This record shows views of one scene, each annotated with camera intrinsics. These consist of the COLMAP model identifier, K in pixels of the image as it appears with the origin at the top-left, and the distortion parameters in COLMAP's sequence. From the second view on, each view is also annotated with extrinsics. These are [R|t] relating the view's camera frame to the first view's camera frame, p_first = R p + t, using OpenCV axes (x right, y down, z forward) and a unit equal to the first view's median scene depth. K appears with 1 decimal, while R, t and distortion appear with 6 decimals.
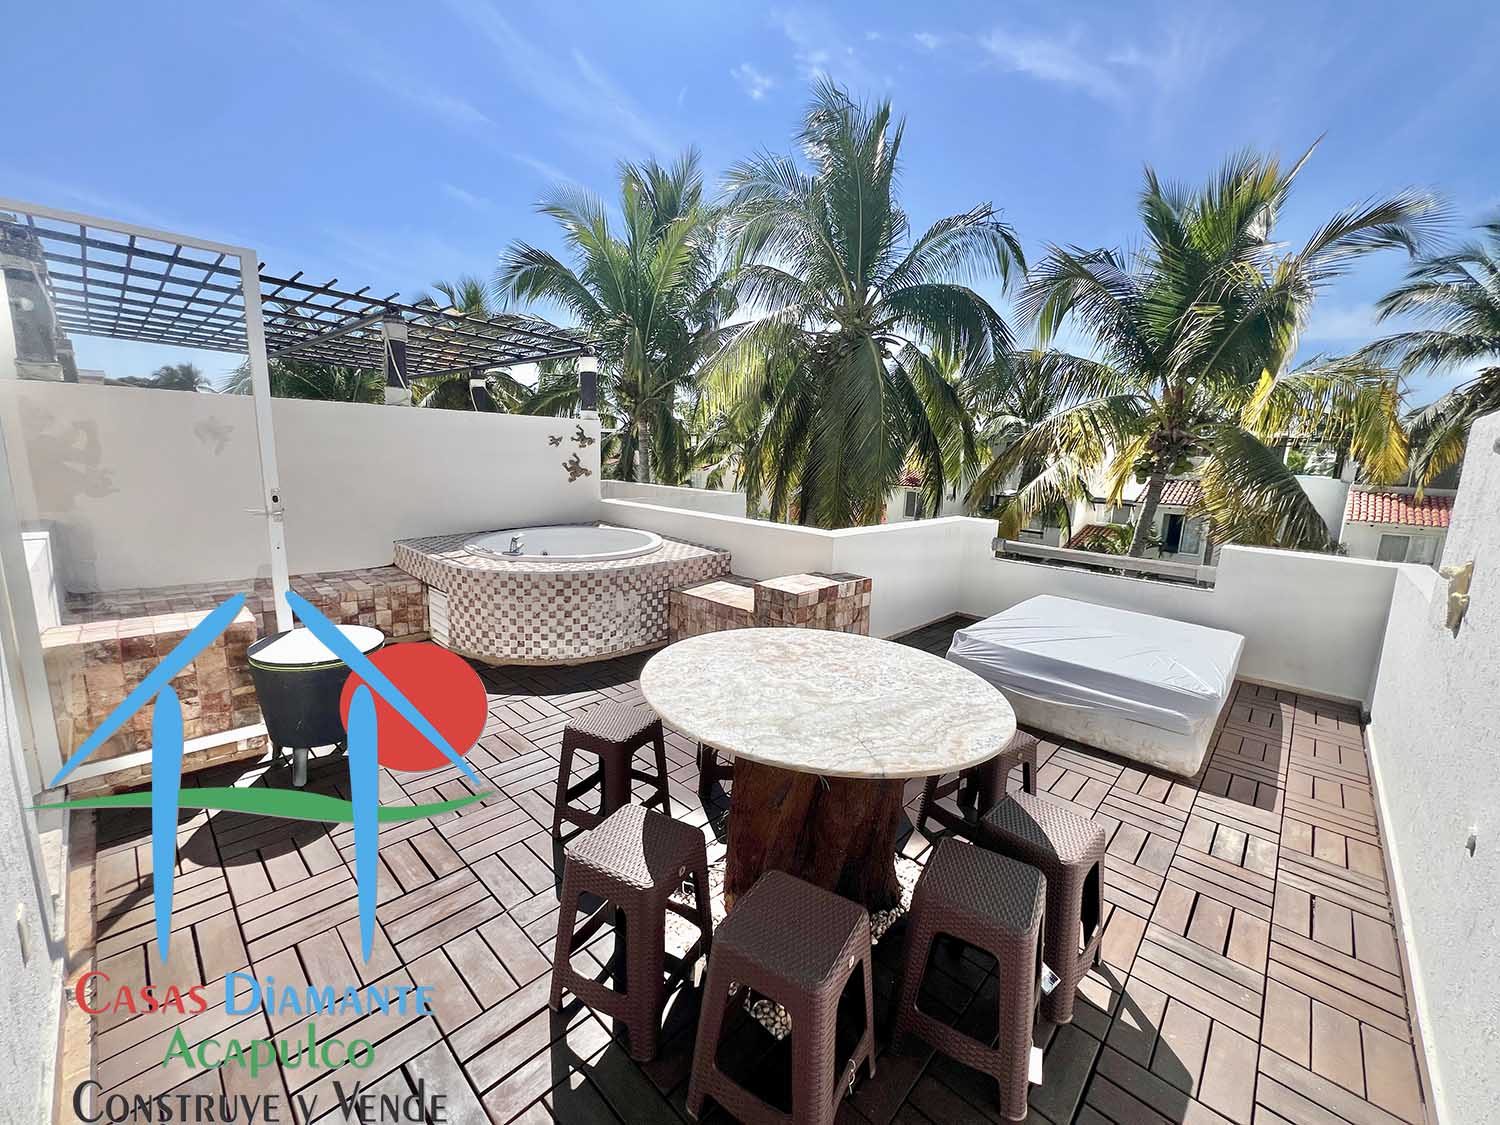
lens RADIAL K [[600.2, 0, 749.6], [0, 600.2, 559.0], [0, 0, 1]] dist [-0.001908, 0.000815]
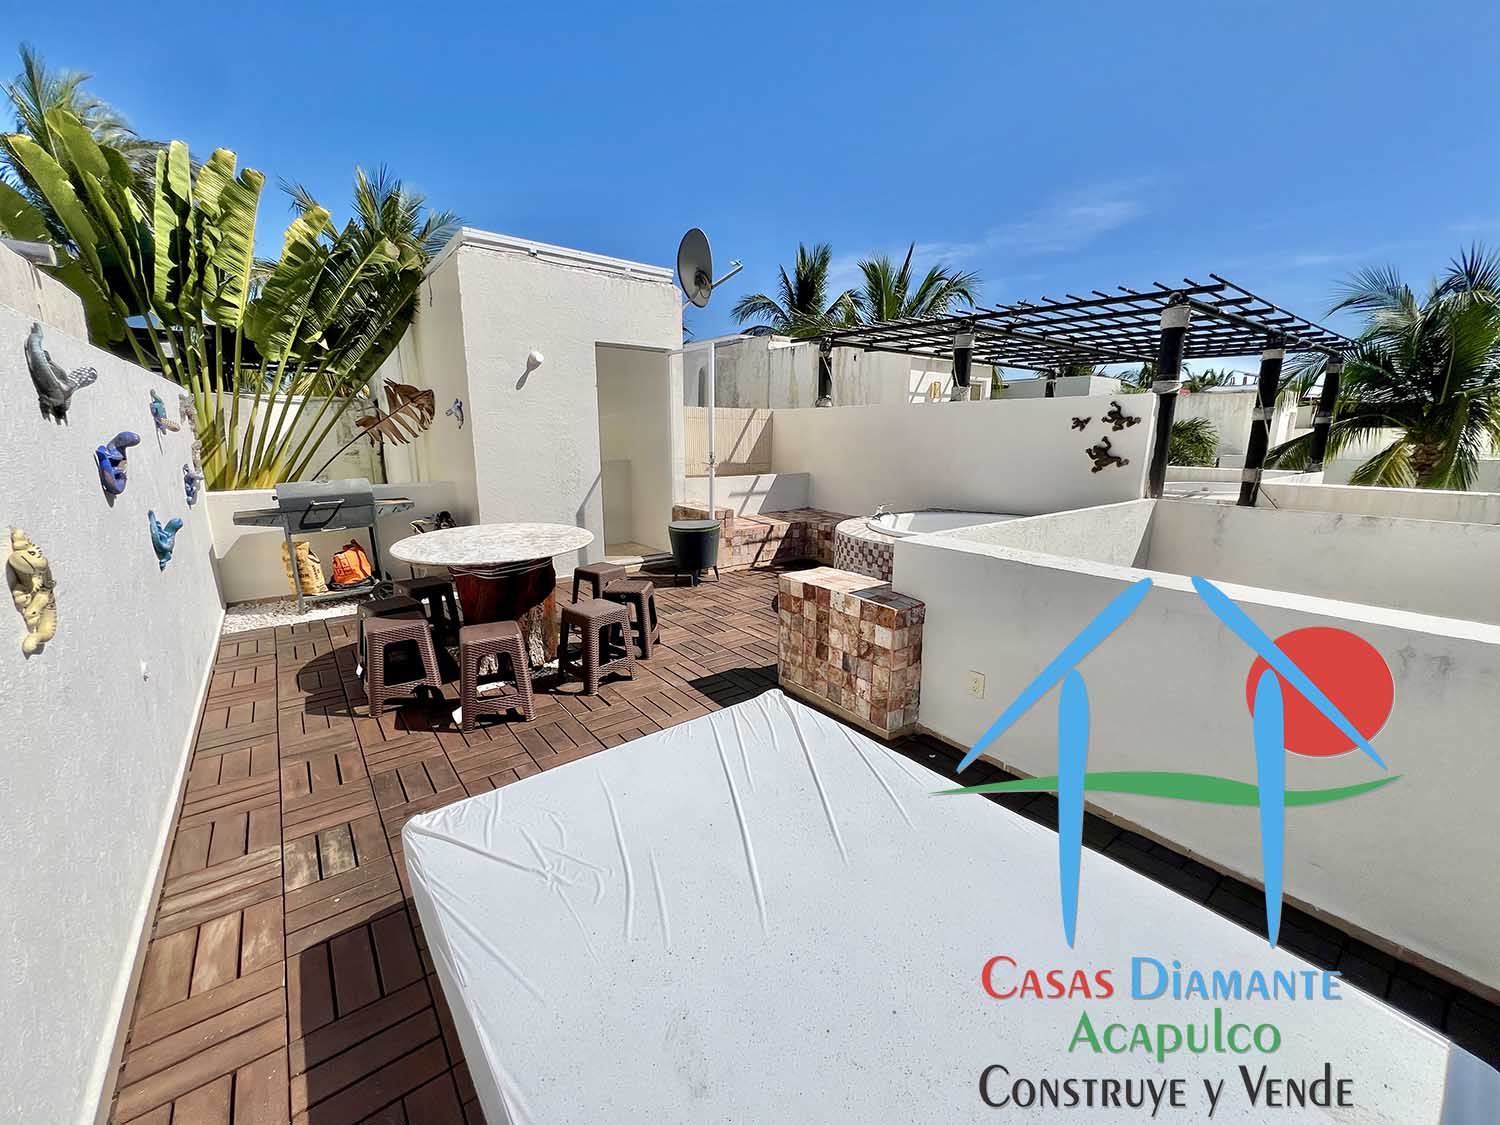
lens RADIAL K [[600.2, 0, 746.9], [0, 600.2, 560.6], [0, 0, 1]] dist [-0.001908, 0.000815]
pose [[-0.155722, 0.167420, -0.973510, 0.755320], [-0.182909, 0.963602, 0.194974, -0.103571], [0.970719, 0.208425, -0.119432, 0.812912]]
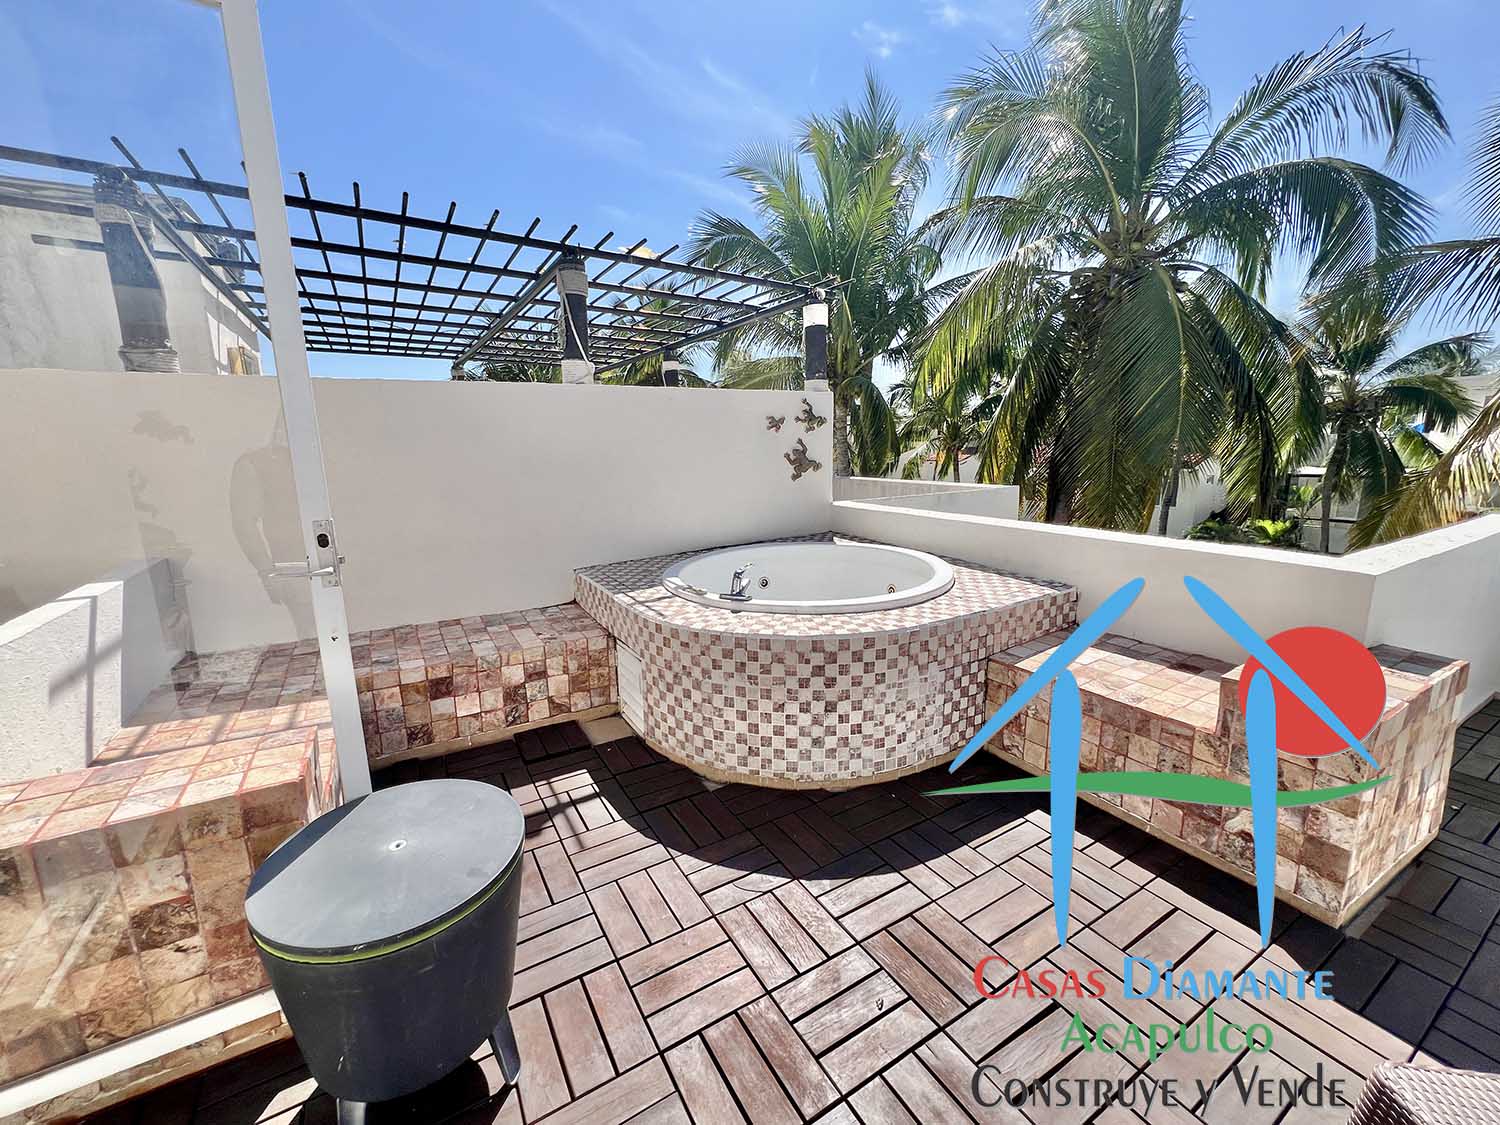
lens RADIAL K [[607.9, 0, 749.6], [0, 607.9, 560.4], [0, 0, 1]] dist [0.011856, -0.001206]
pose [[0.960078, -0.001107, -0.279732, -0.179558], [0.004842, 0.999908, 0.012661, -0.049843], [0.279692, -0.013509, 0.959995, 0.347422]]
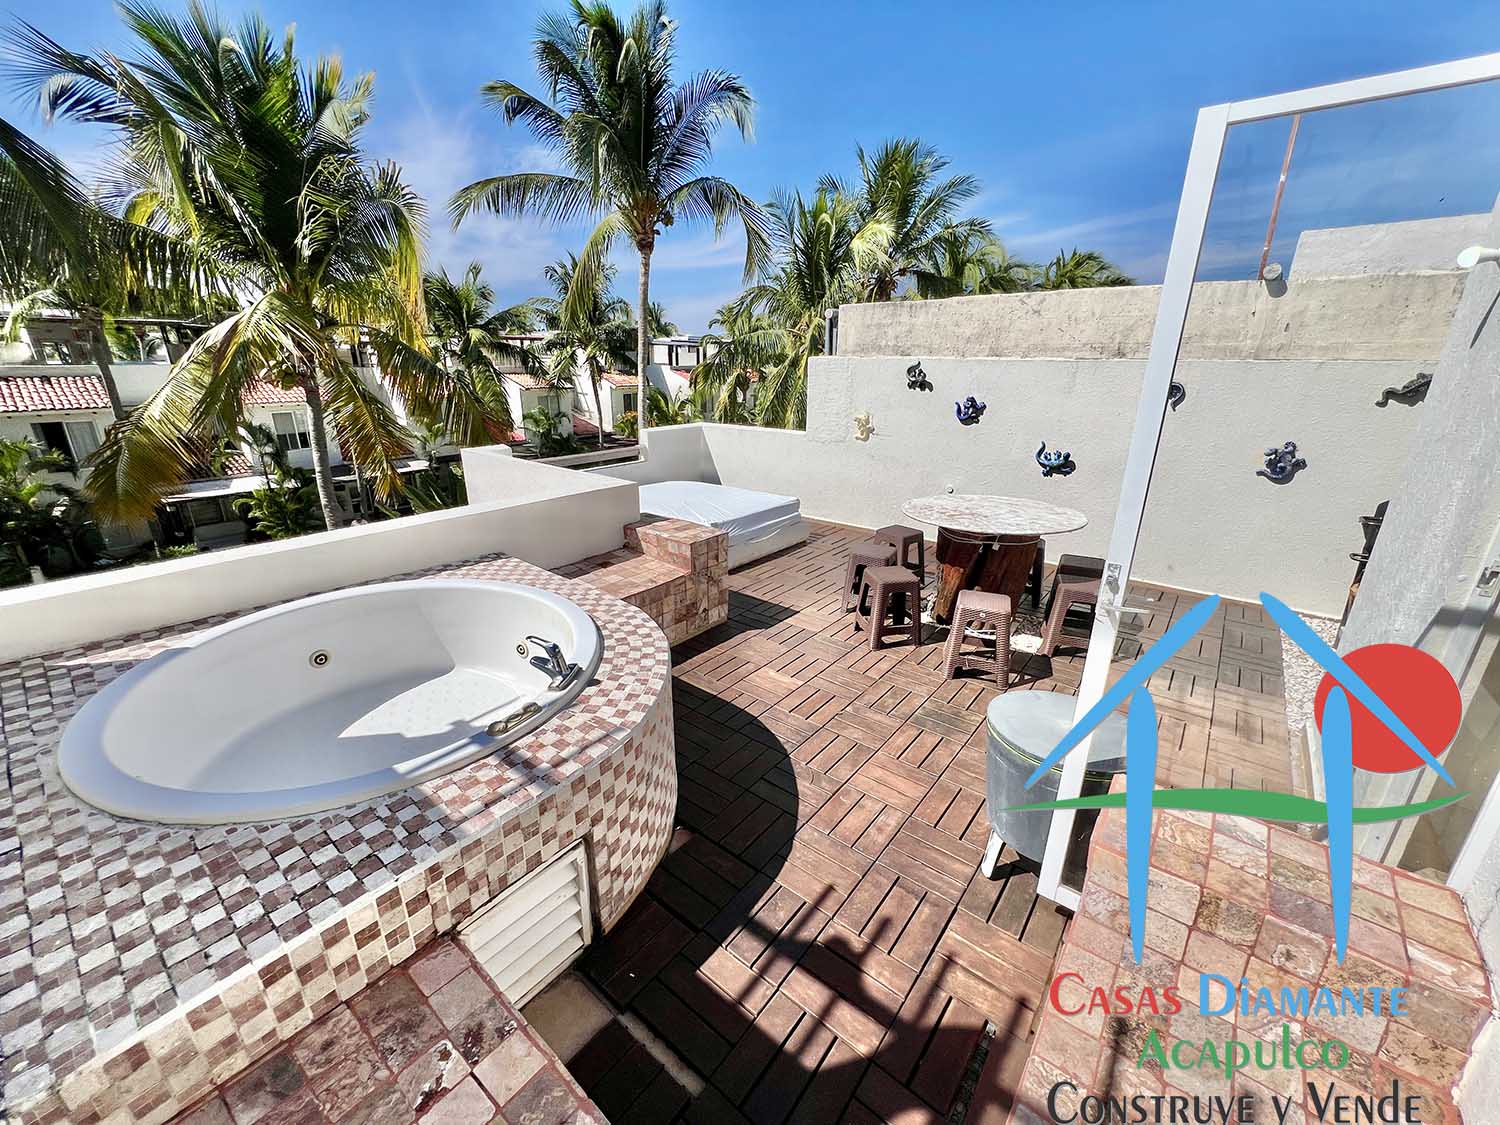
lens RADIAL K [[600.2, 0, 747.0], [0, 600.2, 556.8], [0, 0, 1]] dist [-0.001908, 0.000815]
pose [[-0.065412, -0.354704, 0.932688, -0.729747], [0.165728, 0.917847, 0.360682, -0.219000], [-0.984000, 0.178166, -0.001254, 0.752337]]
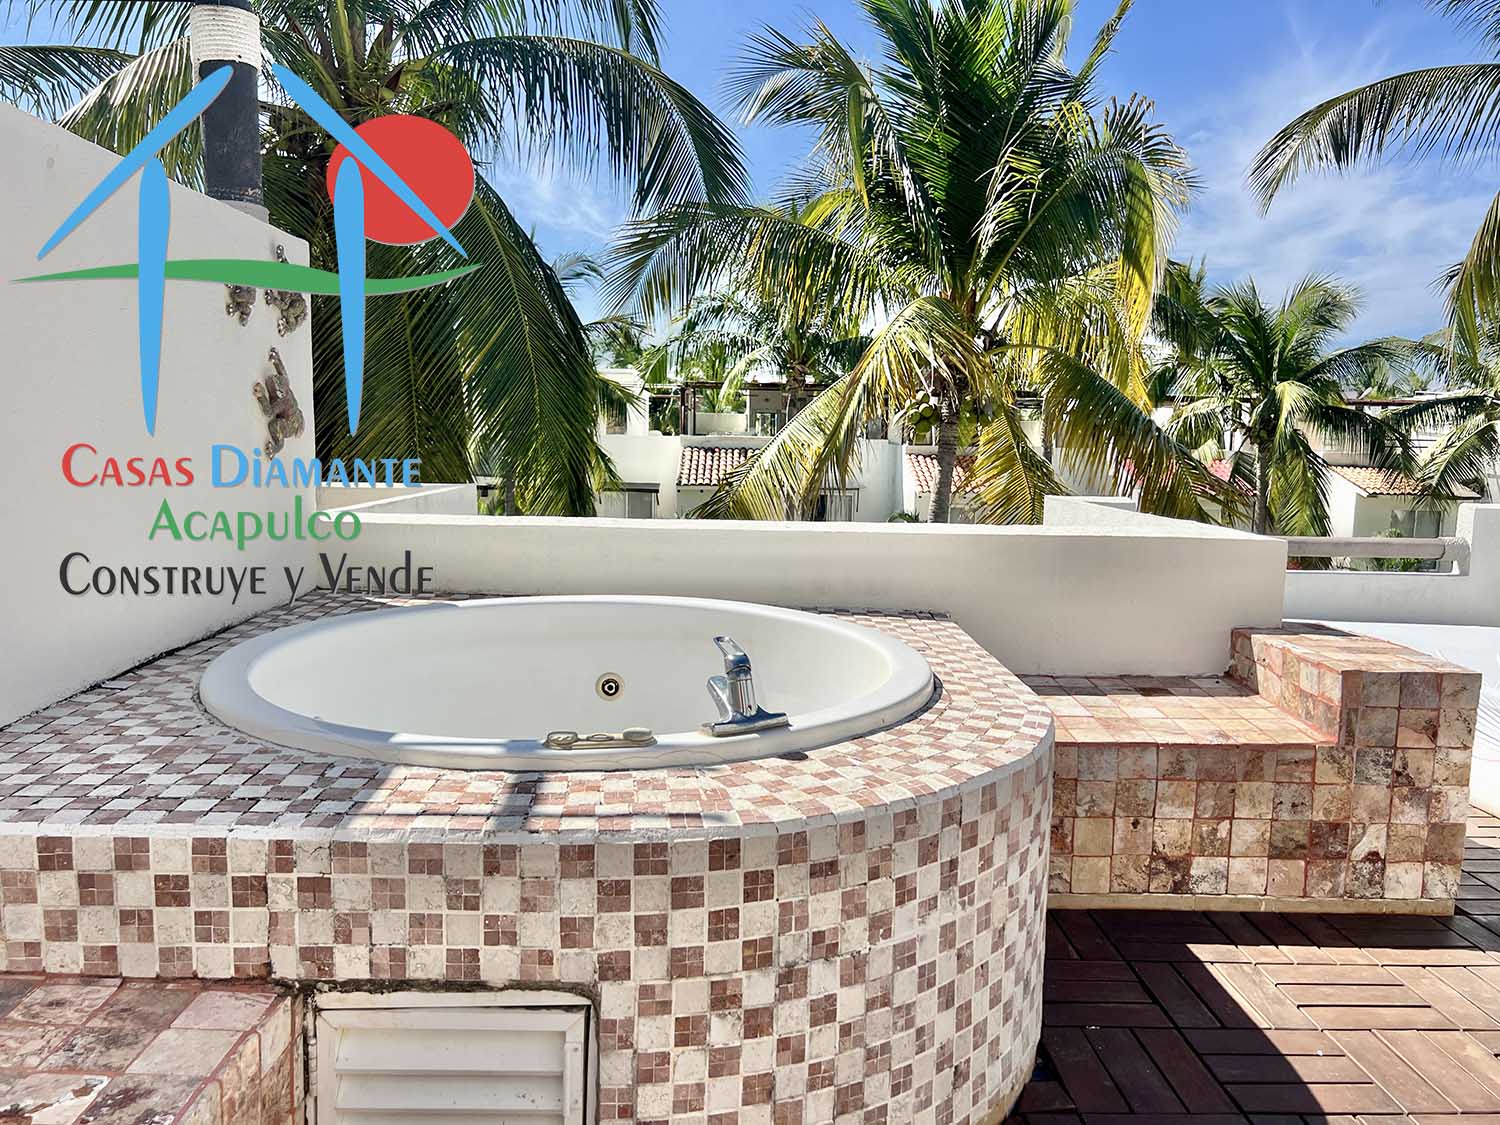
lens RADIAL K [[1133.9, 0, 763.5], [0, 1133.9, 569.9], [0, 0, 1]] dist [0.053625, -0.060068]
pose [[0.711308, -0.105769, 0.694877, -0.626157], [0.133039, 0.991002, 0.014659, -0.068434], [-0.690175, 0.082018, 0.718979, 0.592381]]
